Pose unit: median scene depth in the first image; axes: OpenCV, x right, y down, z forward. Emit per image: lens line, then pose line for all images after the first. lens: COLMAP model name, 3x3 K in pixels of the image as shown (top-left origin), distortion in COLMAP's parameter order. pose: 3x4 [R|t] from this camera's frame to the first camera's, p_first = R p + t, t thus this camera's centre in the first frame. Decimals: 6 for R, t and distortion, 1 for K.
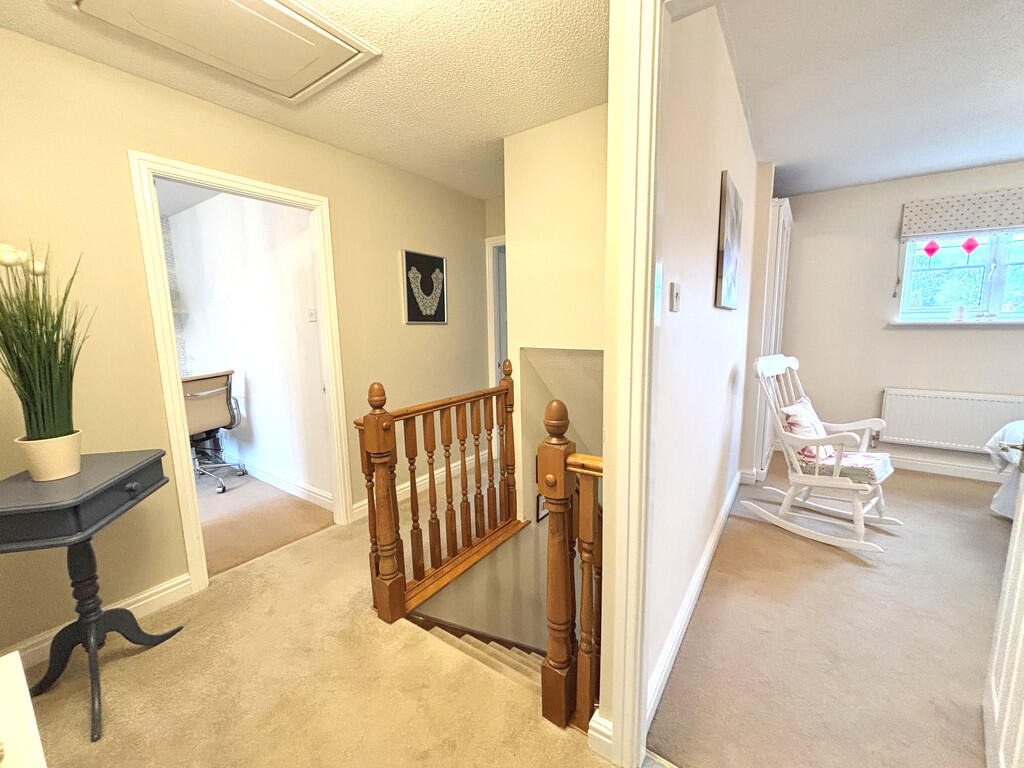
lens RADIAL K [[412.1, 0, 508.6], [0, 412.1, 380.7], [0, 0, 1]] dist [0.000174, 0.000458]
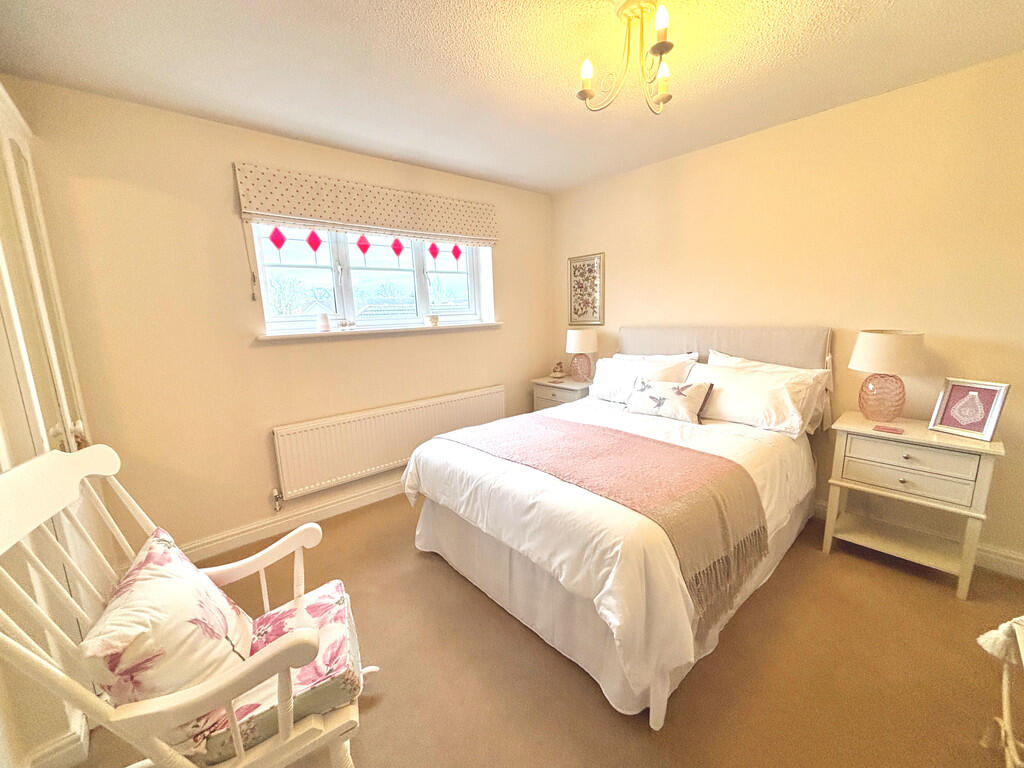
lens RADIAL K [[412.1, 0, 508.6], [0, 412.1, 380.7], [0, 0, 1]] dist [0.000174, 0.000458]
pose [[0.226393, -0.153449, 0.961873, 0.357715], [0.171725, 0.978332, 0.115656, -0.079984], [-0.958779, 0.138994, 0.247839, 0.453670]]
